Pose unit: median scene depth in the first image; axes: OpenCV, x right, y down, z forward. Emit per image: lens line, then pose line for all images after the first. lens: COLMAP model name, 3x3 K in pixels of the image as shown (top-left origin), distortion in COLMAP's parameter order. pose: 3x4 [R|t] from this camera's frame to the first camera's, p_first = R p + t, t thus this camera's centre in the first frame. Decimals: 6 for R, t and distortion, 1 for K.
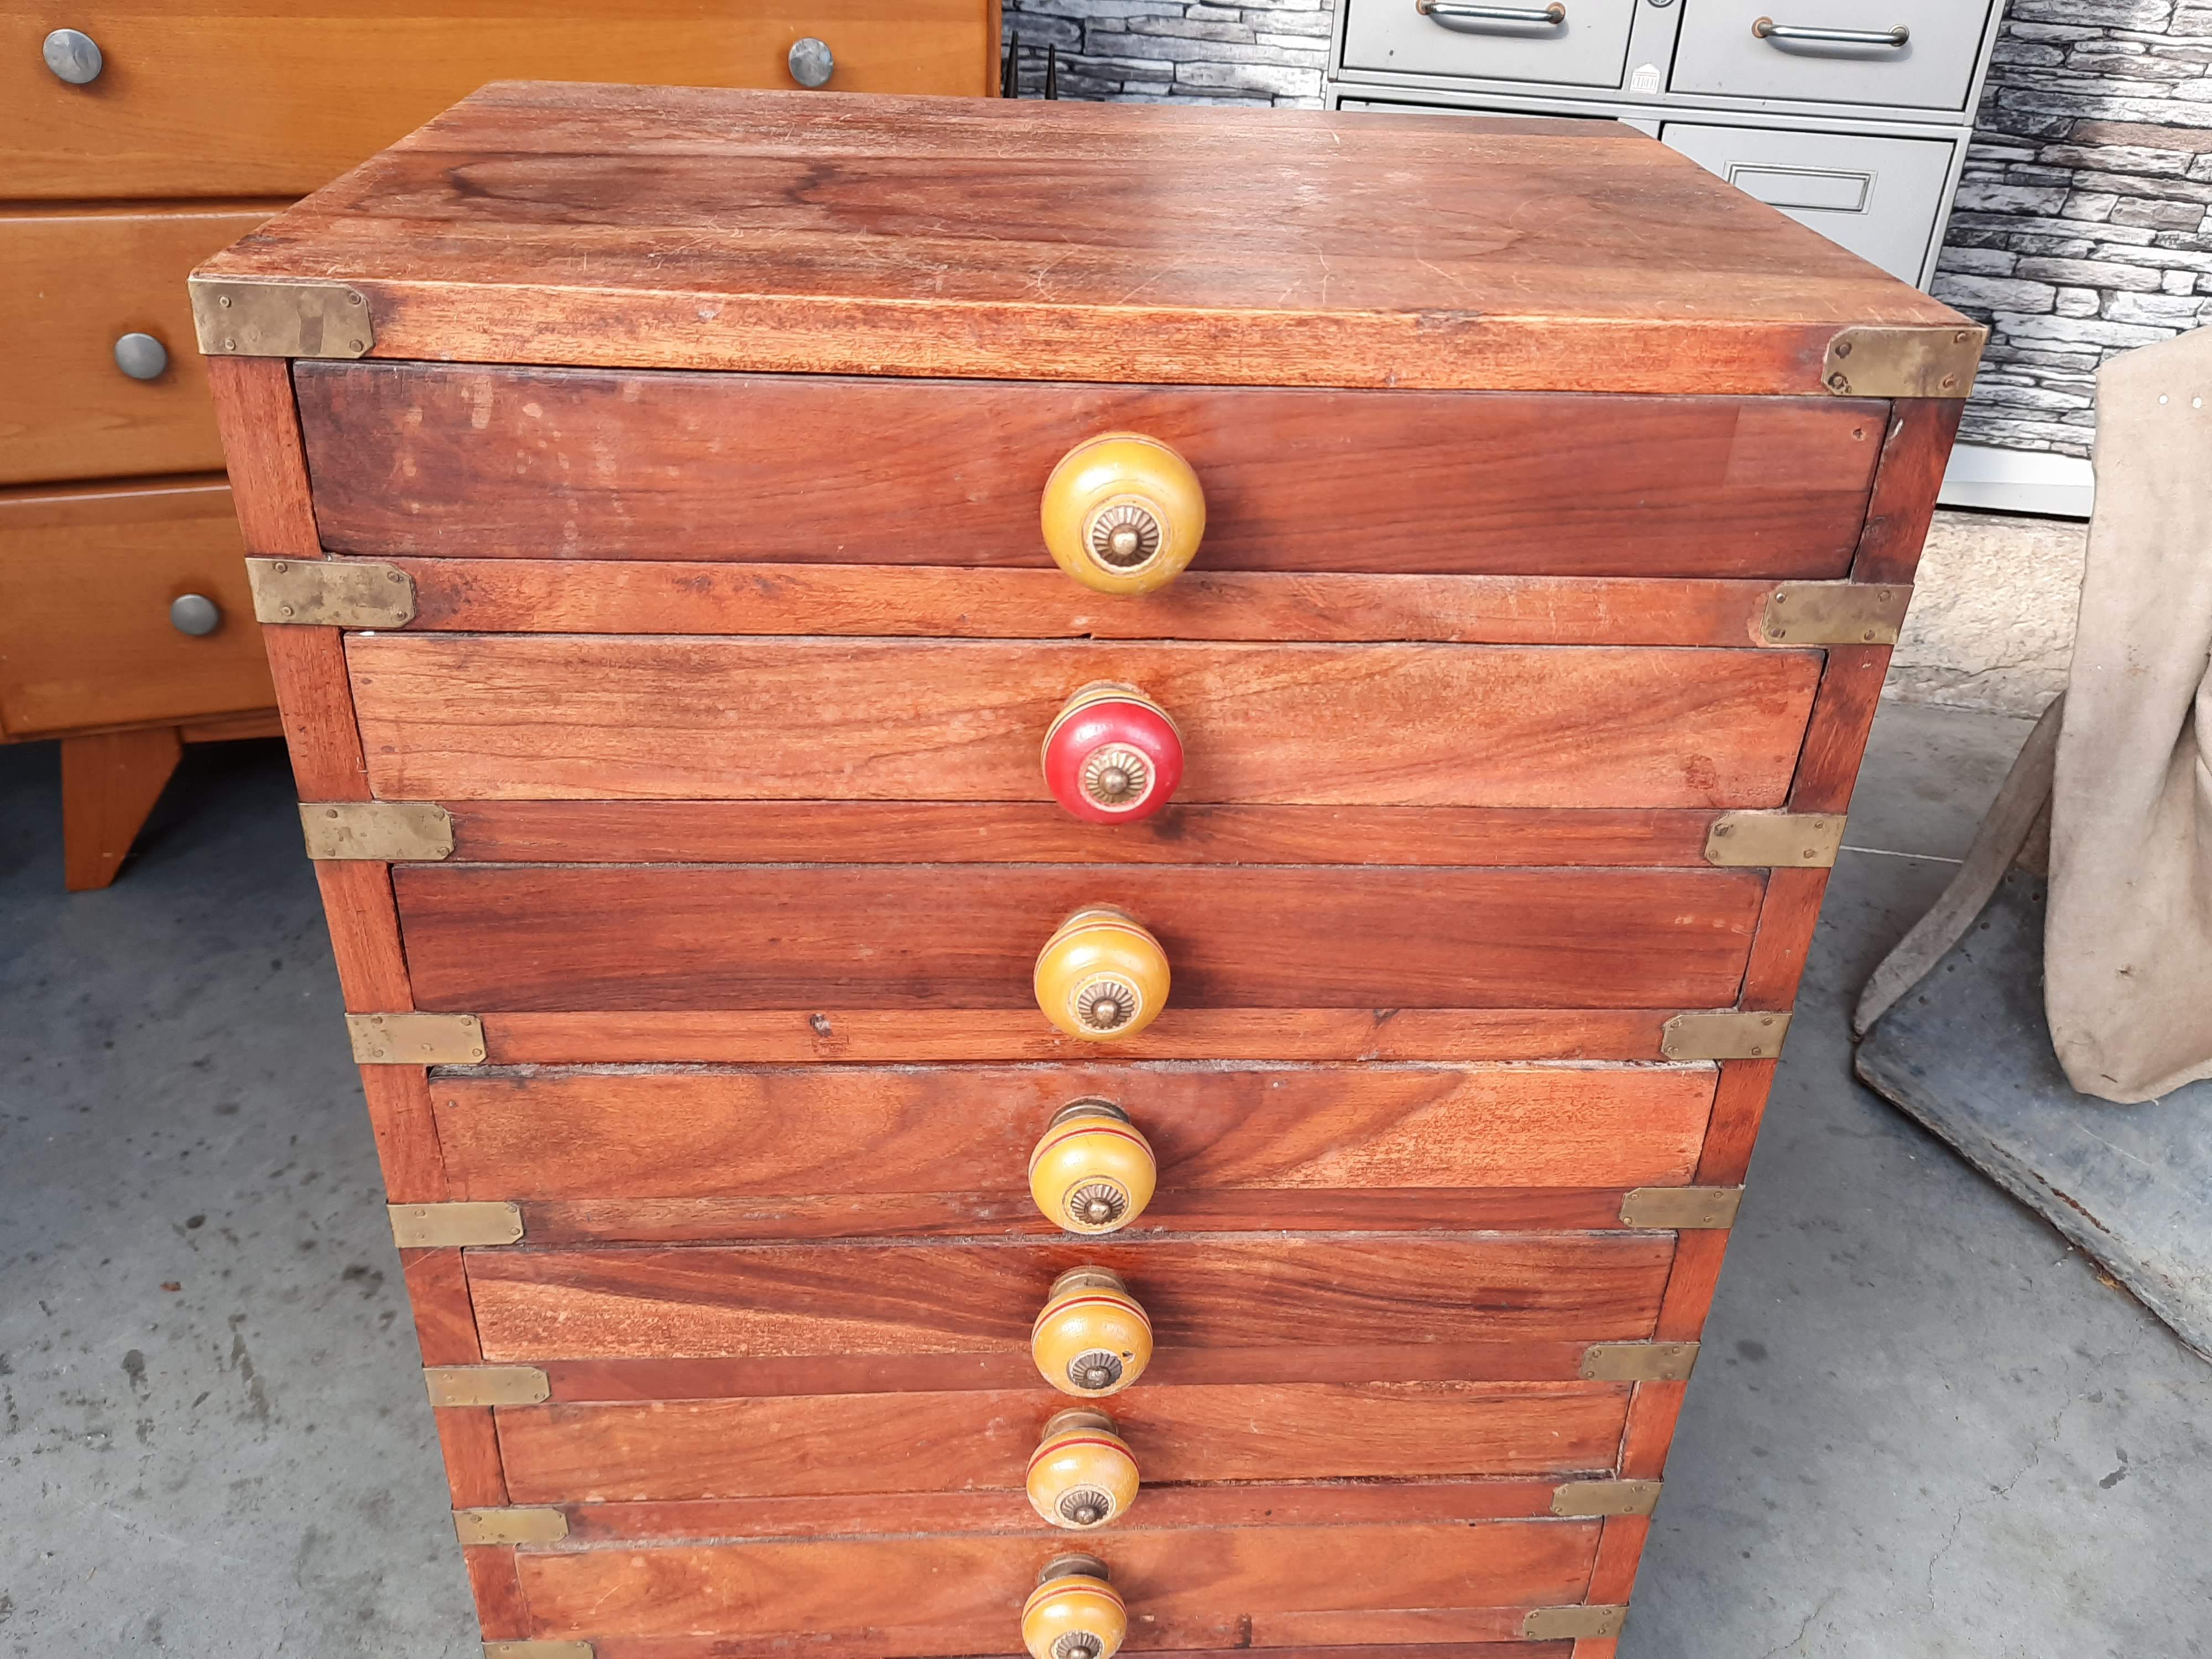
lens RADIAL K [[1782.9, 0, 1109.2], [0, 1782.9, 820.0], [0, 0, 1]] dist [0.046760, -0.049916]
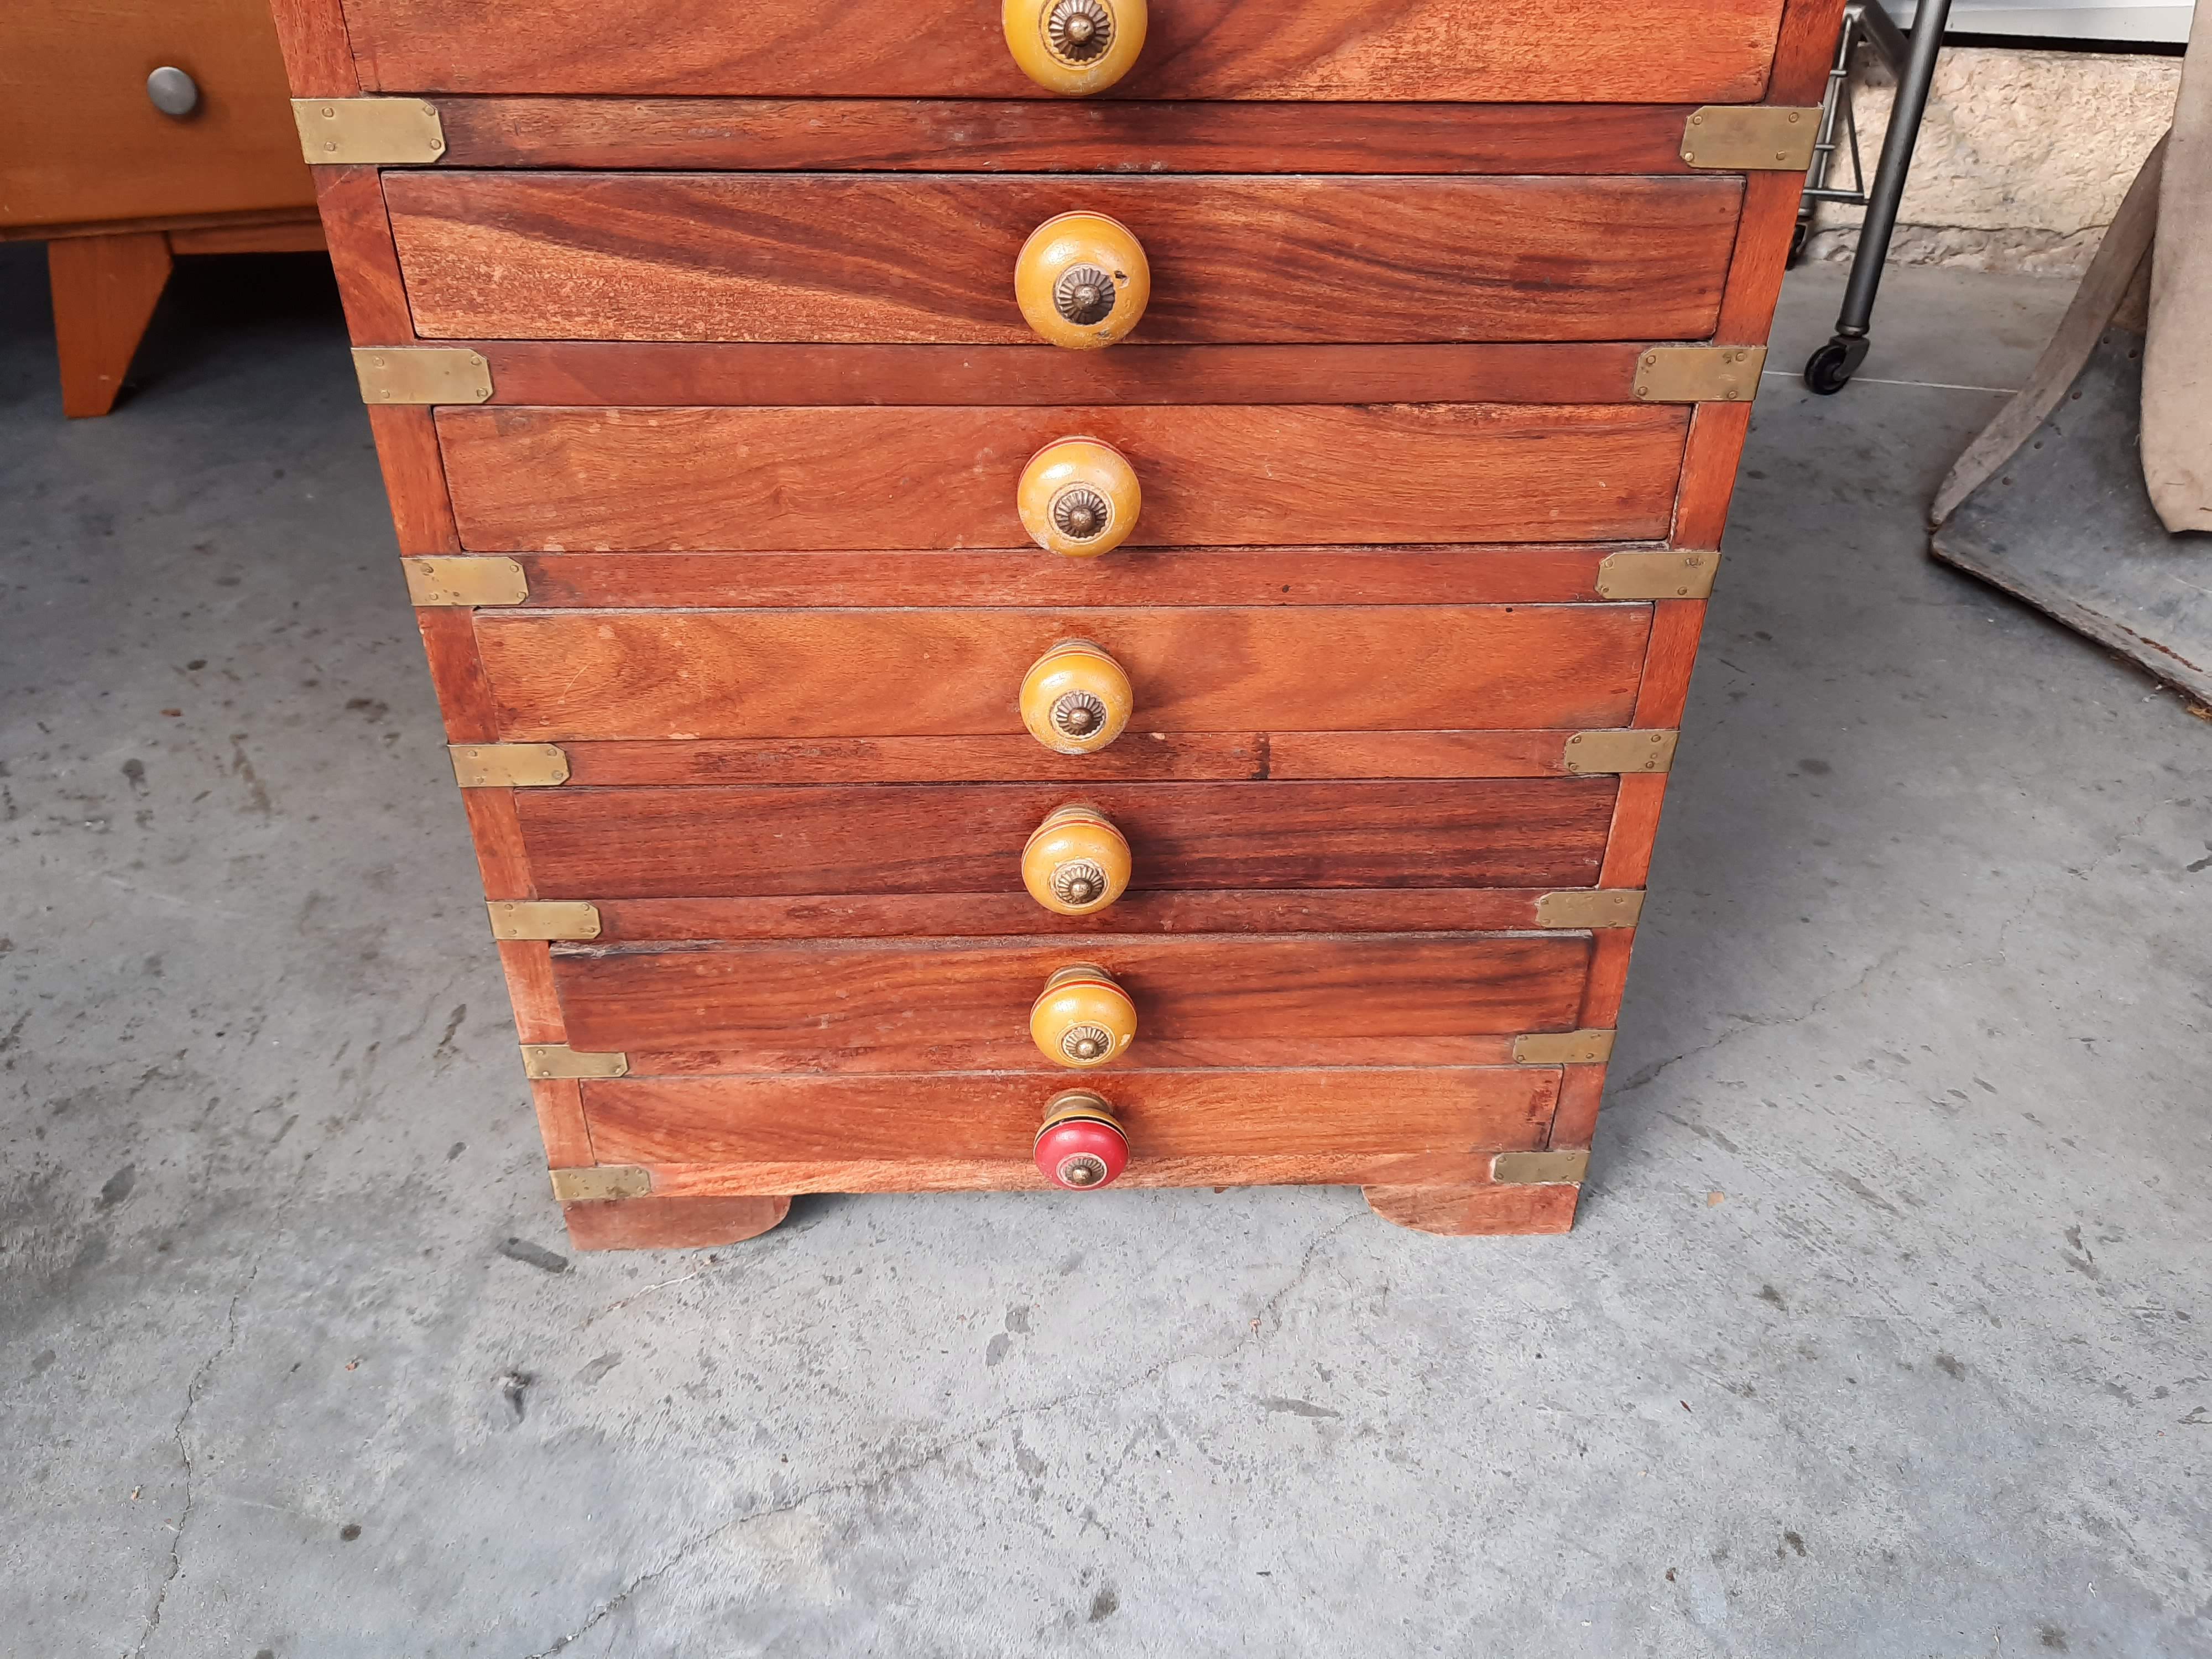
lens RADIAL K [[1783.8, 0, 1109.3], [0, 1783.8, 815.1], [0, 0, 1]] dist [0.052139, -0.061005]
pose [[0.999477, -0.009883, -0.030802, 0.026782], [0.012367, 0.996595, 0.081519, 0.448472], [0.029892, -0.081857, 0.996196, 0.078865]]
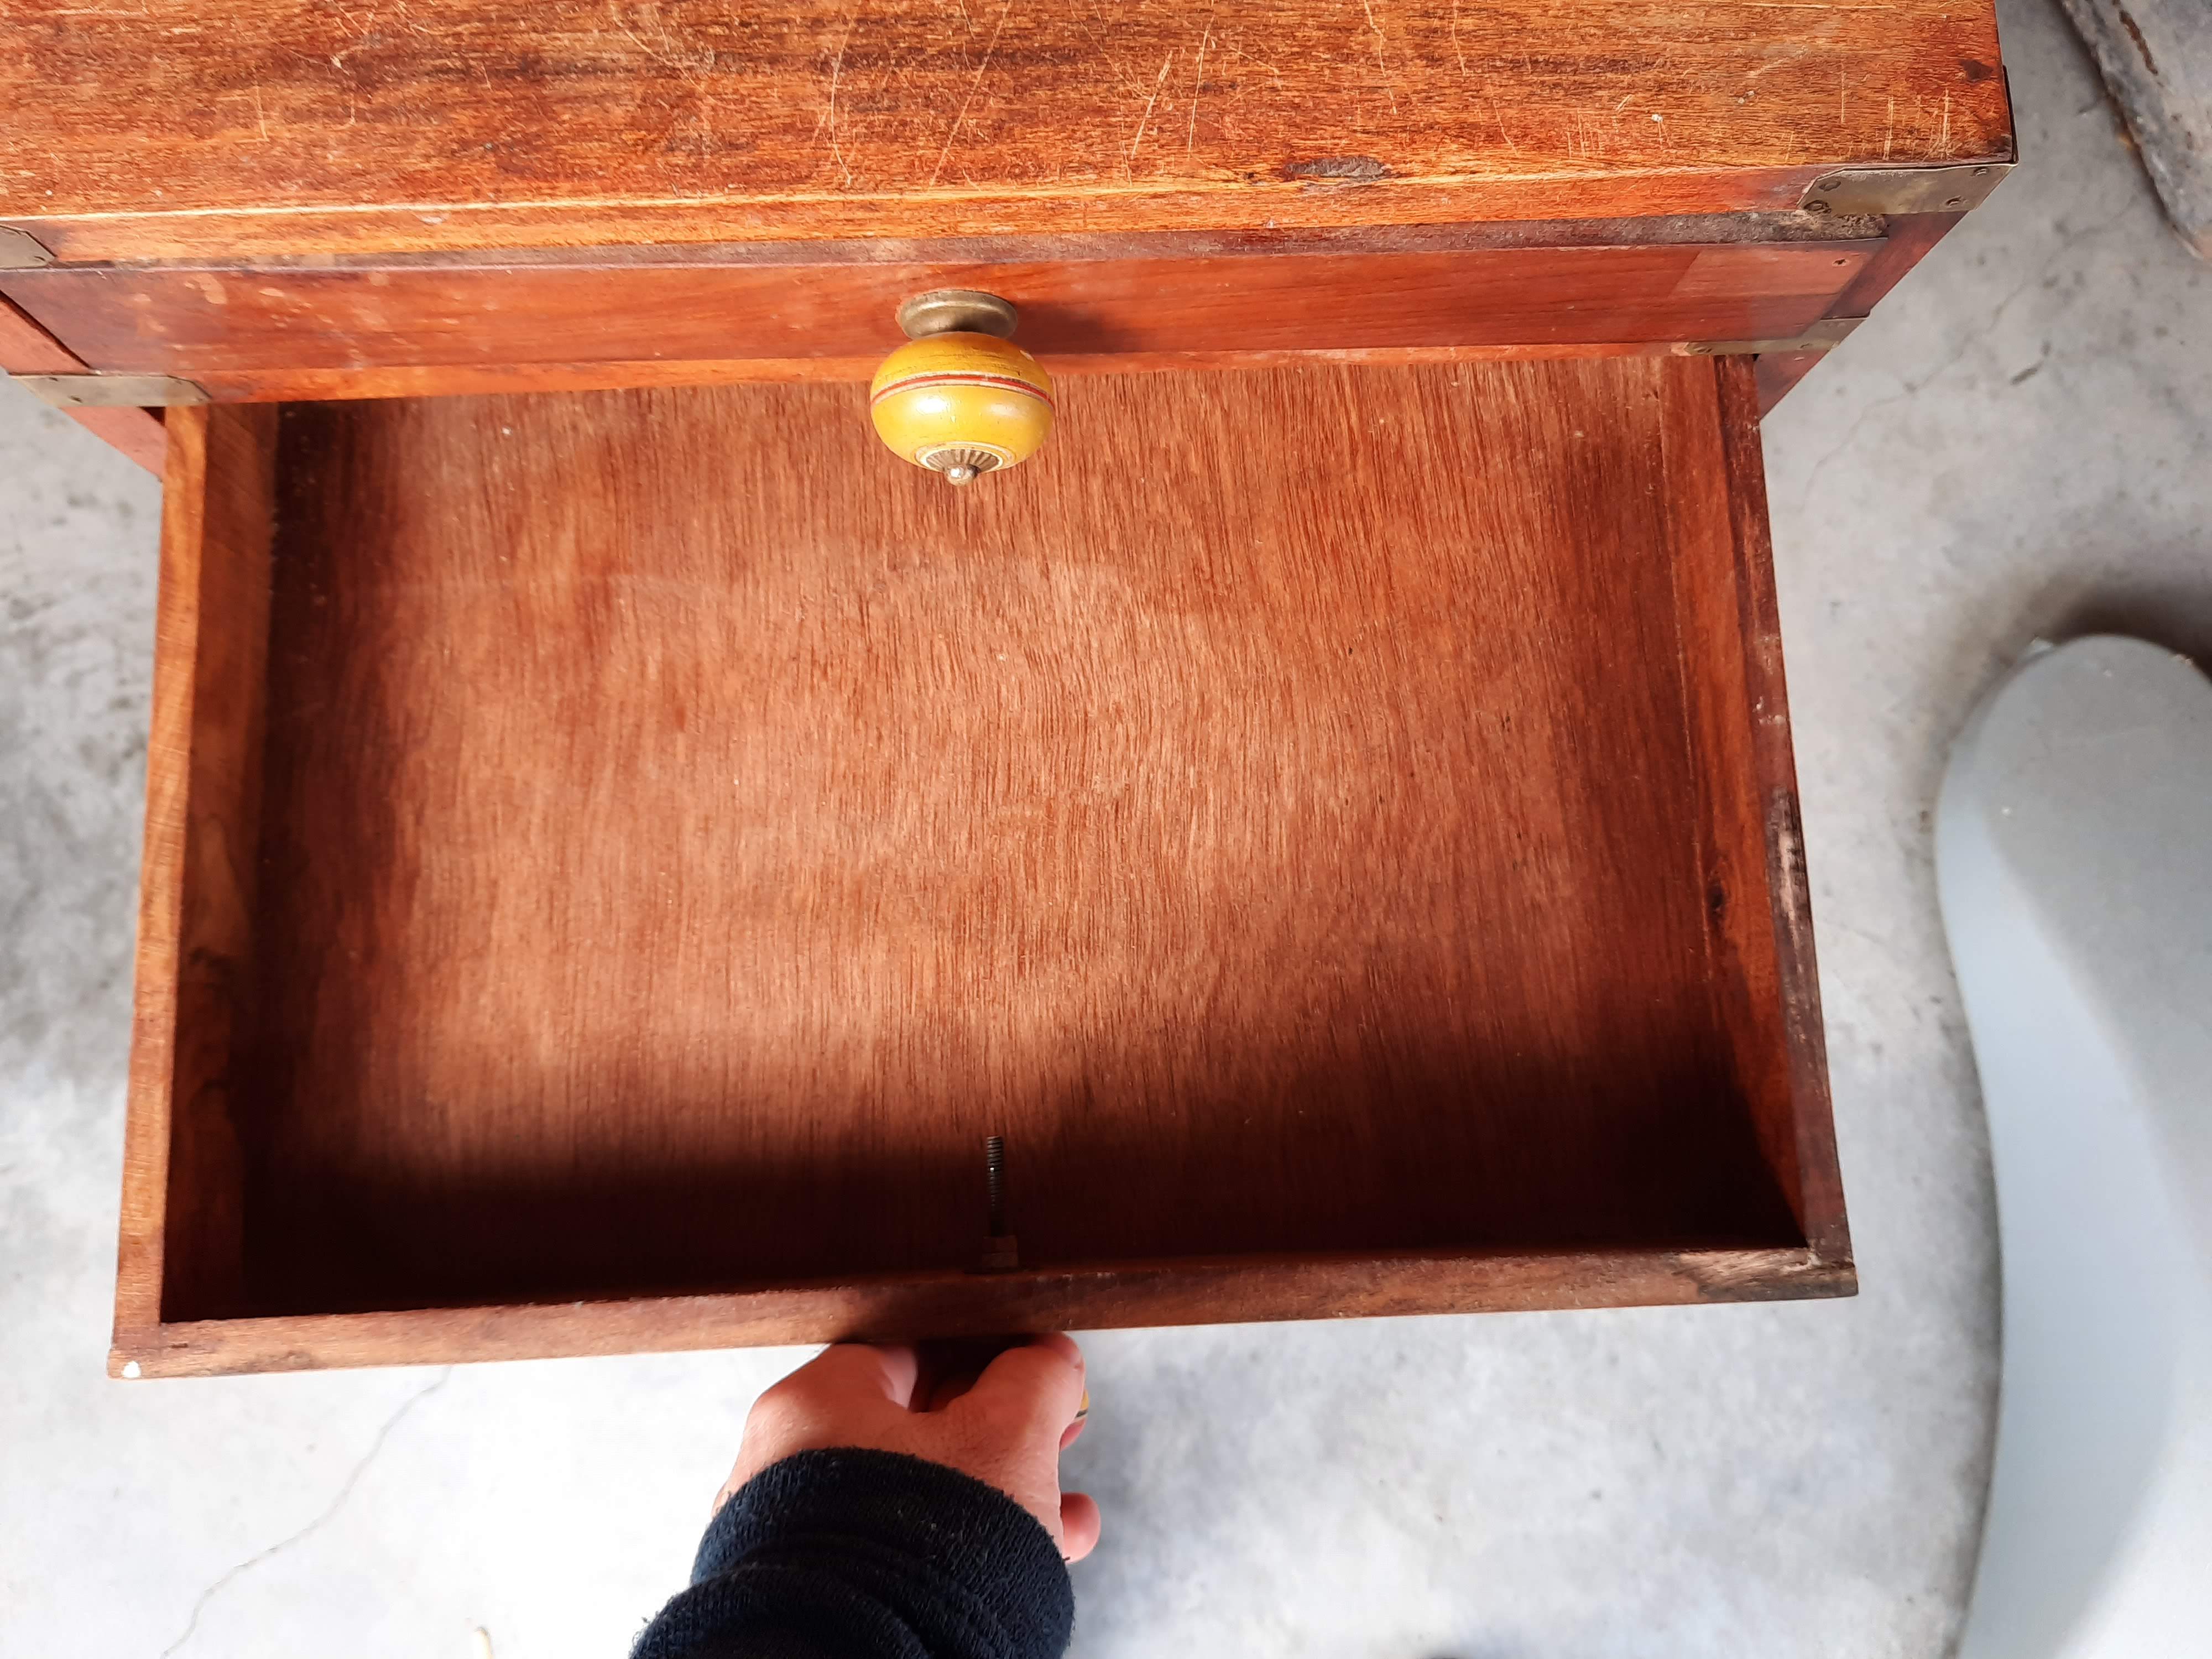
lens RADIAL K [[1810.4, 0, 1103.6], [0, 1810.4, 814.9], [0, 0, 1]] dist [0.036231, -0.051187]
pose [[0.999657, 0.016472, -0.020372, 0.070341], [0.005133, 0.639399, 0.768858, -0.519733], [0.025690, -0.768698, 0.639095, 0.177406]]
